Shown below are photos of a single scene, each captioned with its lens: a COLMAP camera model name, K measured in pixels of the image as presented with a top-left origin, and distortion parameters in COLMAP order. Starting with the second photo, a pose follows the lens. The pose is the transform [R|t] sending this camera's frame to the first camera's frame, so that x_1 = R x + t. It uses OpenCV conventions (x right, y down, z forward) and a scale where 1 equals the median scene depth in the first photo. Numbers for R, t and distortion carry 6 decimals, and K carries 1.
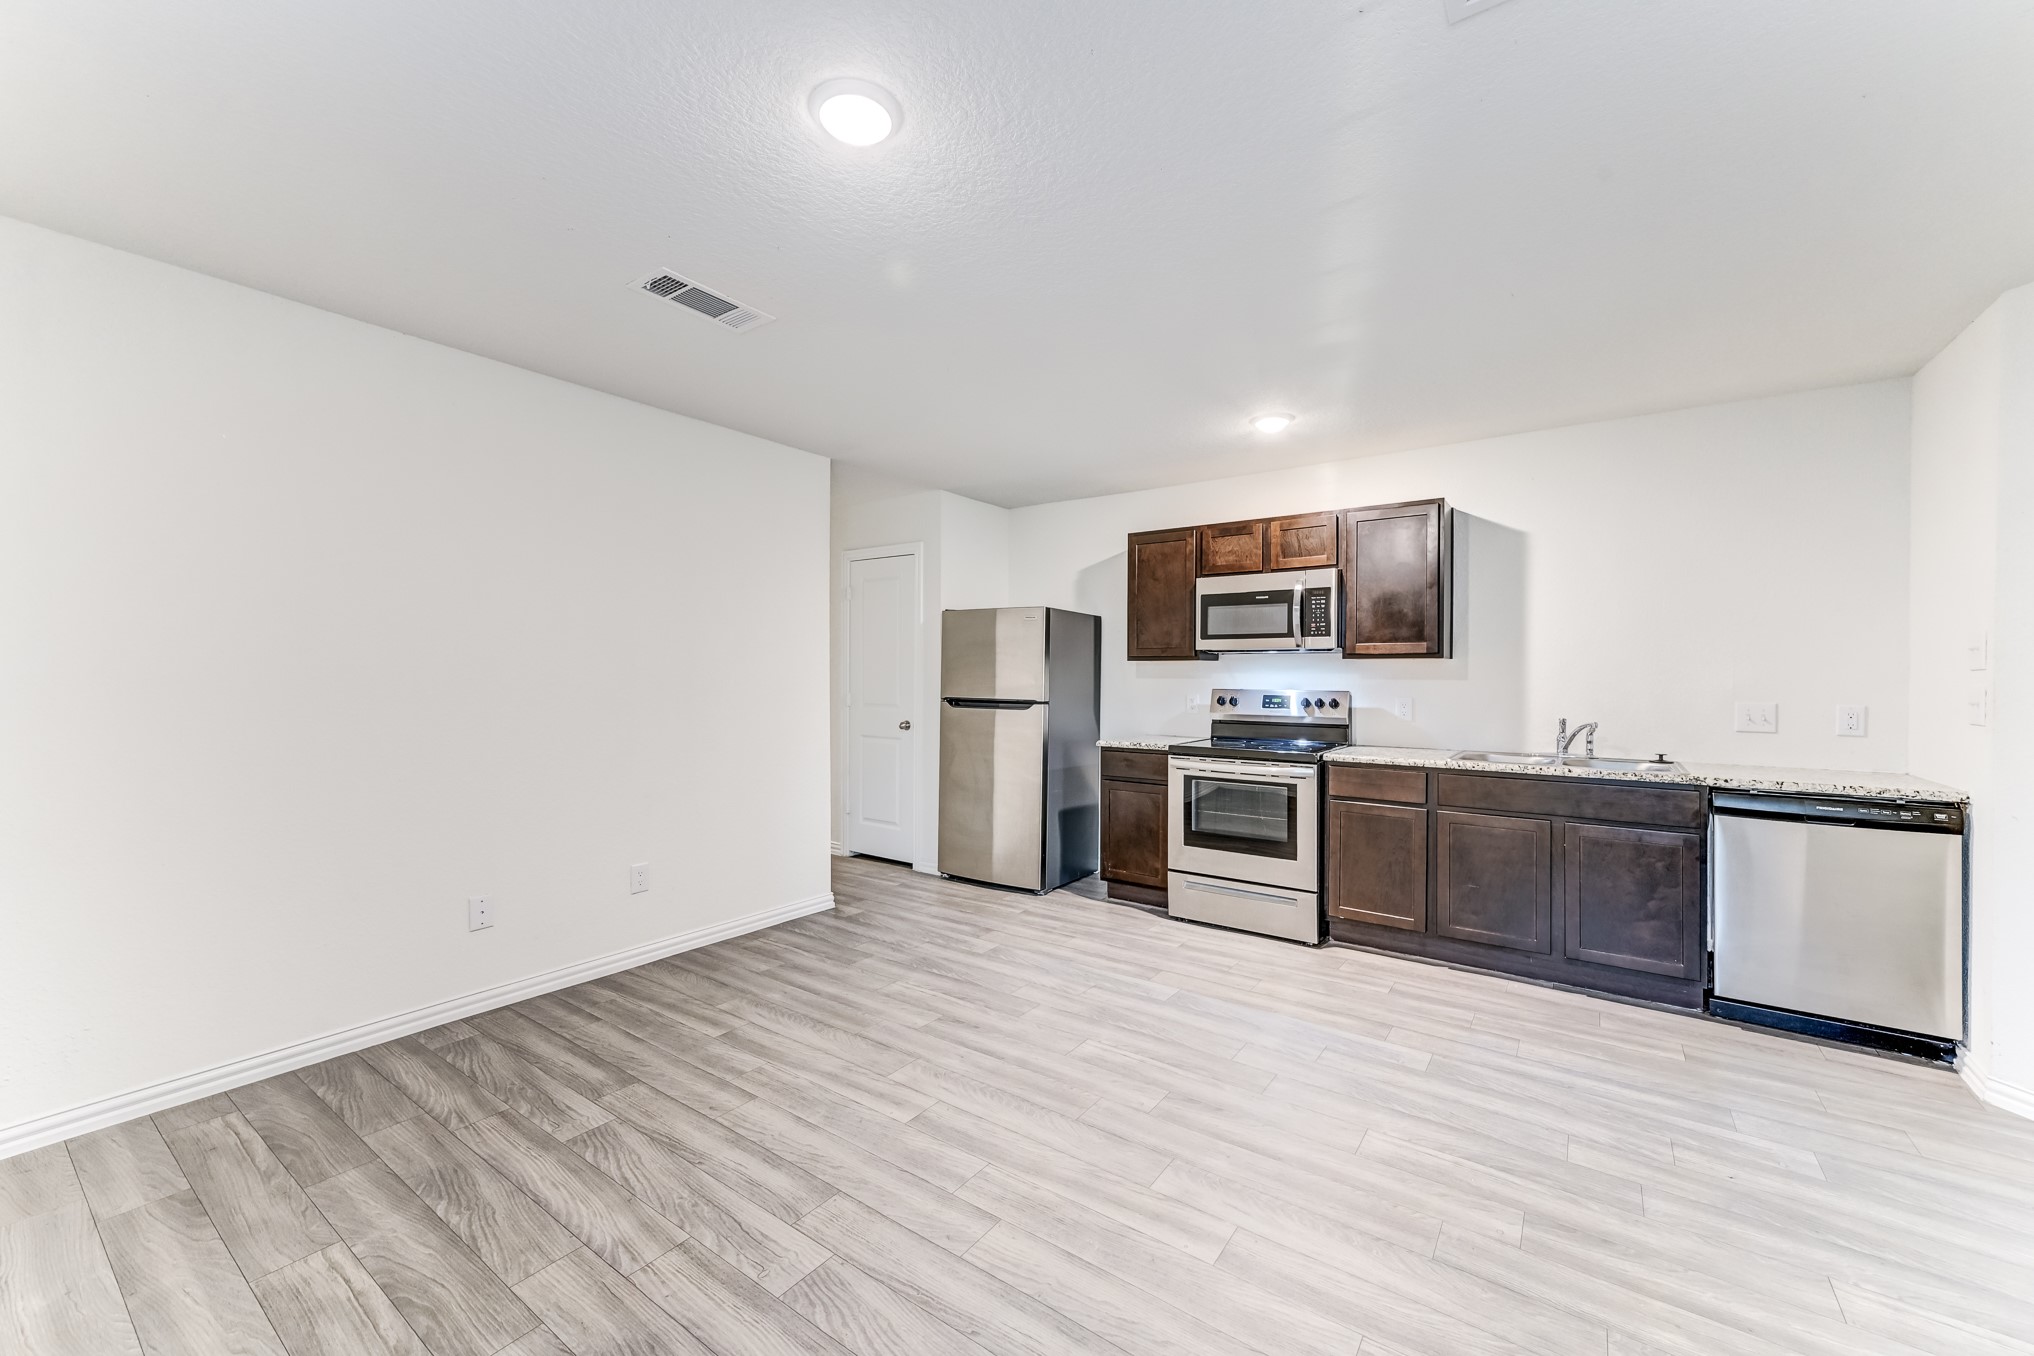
lens RADIAL K [[815.3, 0, 1017.0], [0, 815.3, 678.0], [0, 0, 1]] dist [0.002263, -0.000053]
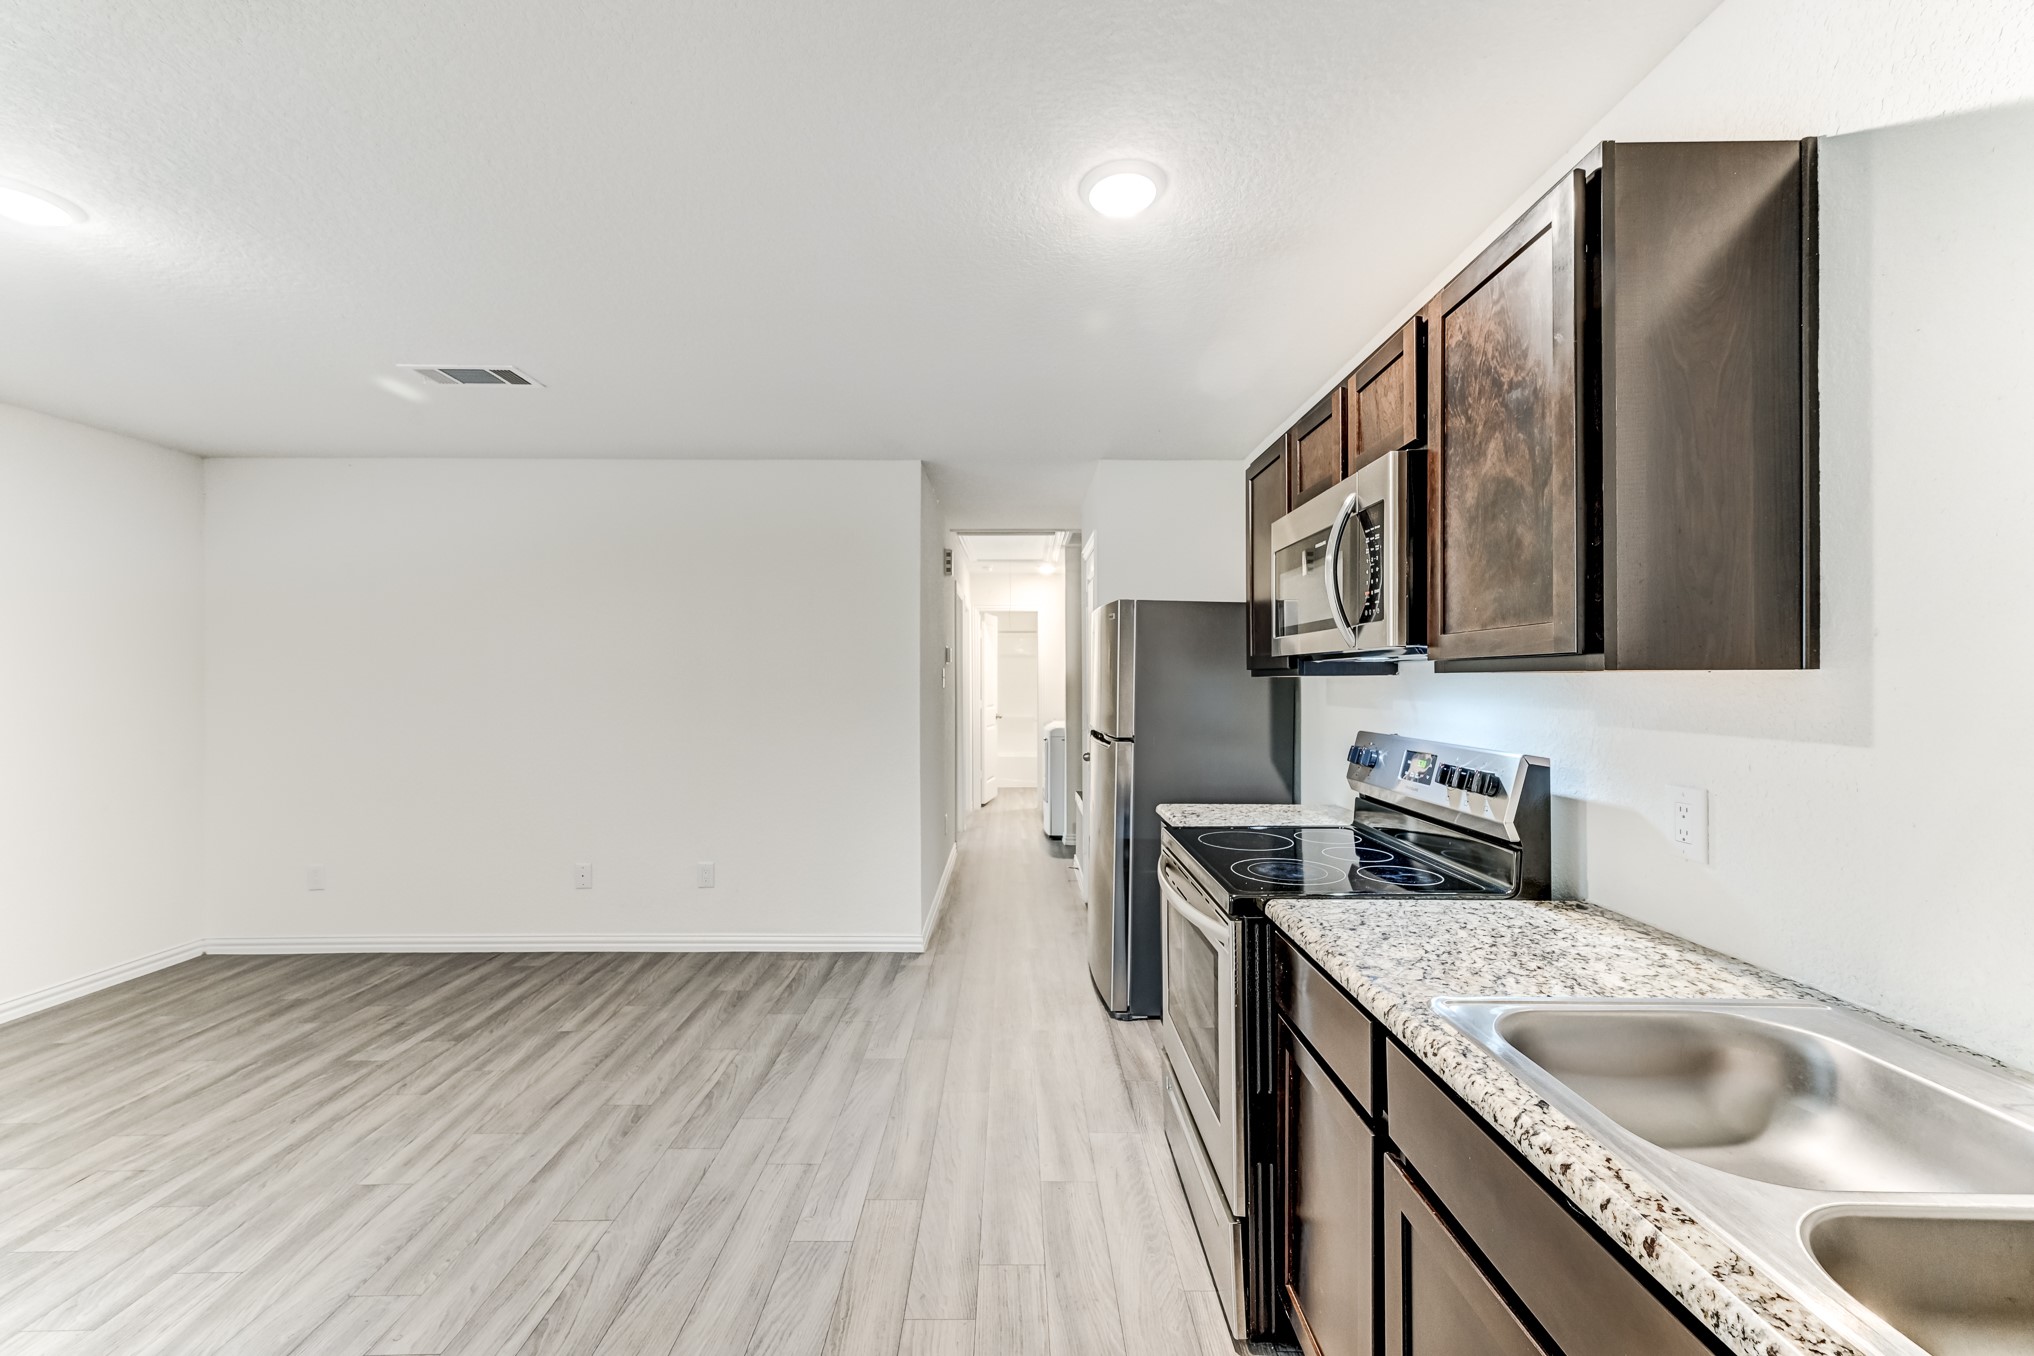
lens RADIAL K [[792.1, 0, 1004.9], [0, 792.1, 674.9], [0, 0, 1]] dist [0.001453, 0.000308]
pose [[0.578391, -0.009704, -0.815702, 0.624823], [-0.000169, 0.999928, -0.012016, -0.019105], [0.815760, 0.007088, 0.578347, 0.638983]]
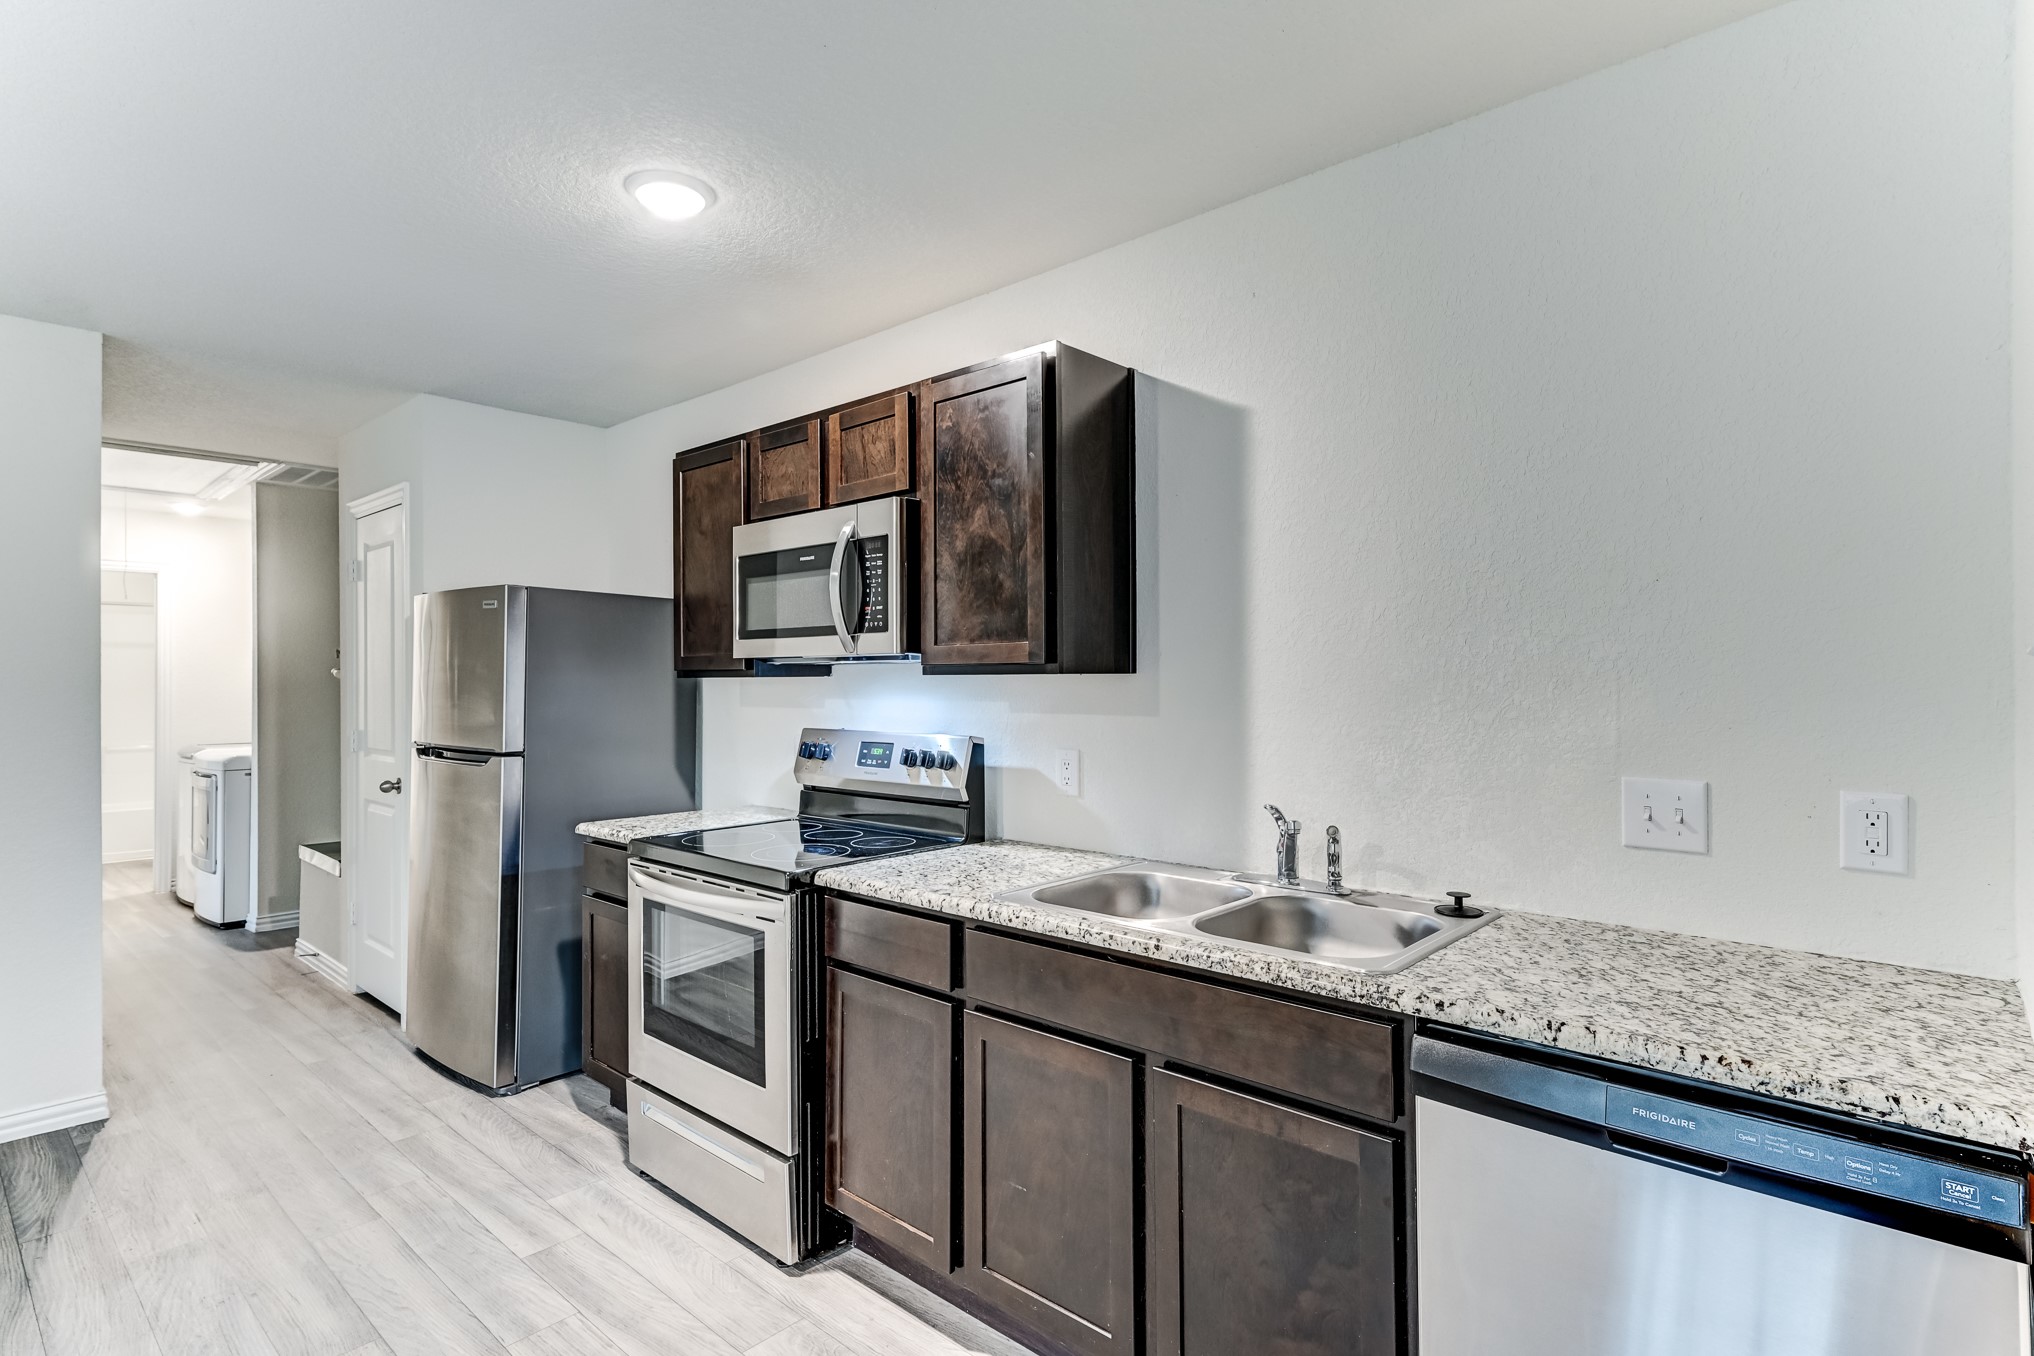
lens RADIAL K [[1037.7, 0, 1026.2], [0, 1037.7, 668.8], [0, 0, 1]] dist [0.005747, 0.001566]
pose [[0.994612, -0.009078, -0.103270, 0.558905], [0.007523, 0.999852, -0.015440, -0.017945], [0.103395, 0.014580, 0.994533, 0.383989]]
